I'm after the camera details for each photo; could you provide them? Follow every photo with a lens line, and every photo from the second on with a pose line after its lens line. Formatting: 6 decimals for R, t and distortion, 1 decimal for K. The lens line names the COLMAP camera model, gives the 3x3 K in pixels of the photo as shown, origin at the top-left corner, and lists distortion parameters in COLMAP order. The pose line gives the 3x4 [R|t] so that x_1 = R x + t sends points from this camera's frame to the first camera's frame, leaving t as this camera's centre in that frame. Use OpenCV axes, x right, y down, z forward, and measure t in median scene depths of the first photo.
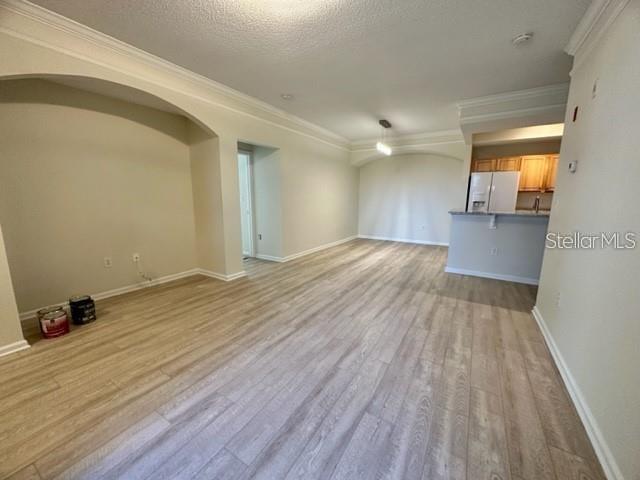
lens RADIAL K [[254.1, 0, 319.1], [0, 254.1, 242.6], [0, 0, 1]] dist [-0.002669, -0.000128]
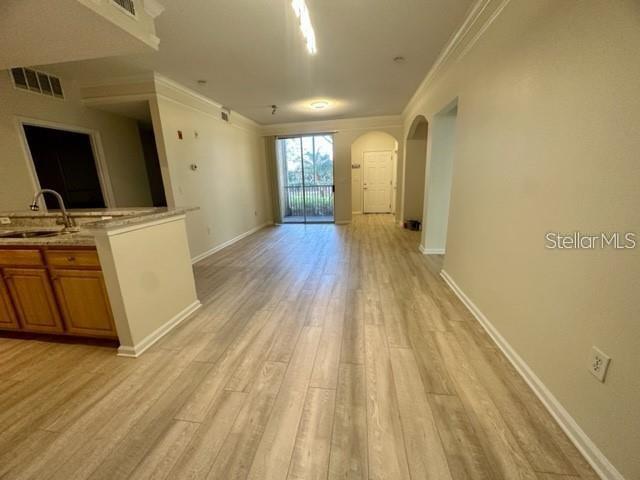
lens RADIAL K [[254.1, 0, 321.8], [0, 254.1, 239.7], [0, 0, 1]] dist [-0.002669, -0.000128]
pose [[-0.917067, 0.123523, -0.379118, 0.528091], [-0.039475, 0.918009, 0.394589, -0.348718], [0.396775, 0.376830, -0.837000, 1.887605]]
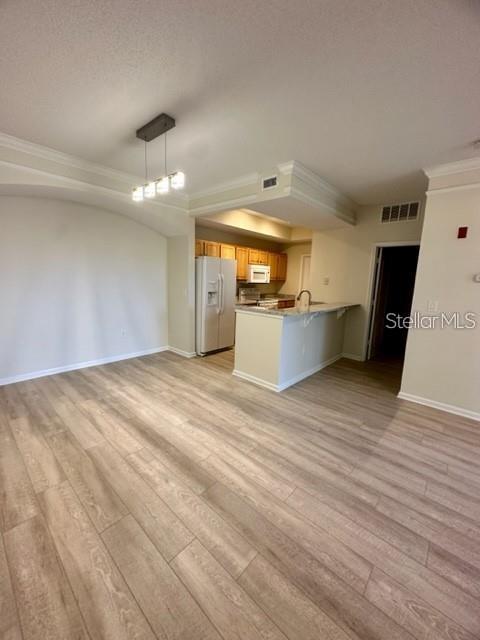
lens RADIAL K [[254.1, 0, 239.9], [0, 254.1, 319.2], [0, 0, 1]] dist [-0.002669, -0.000128]
pose [[0.175983, -0.160101, 0.971287, -0.257798], [0.146130, 0.980002, 0.135061, -0.256442], [-0.973486, 0.118166, 0.195859, 1.124086]]
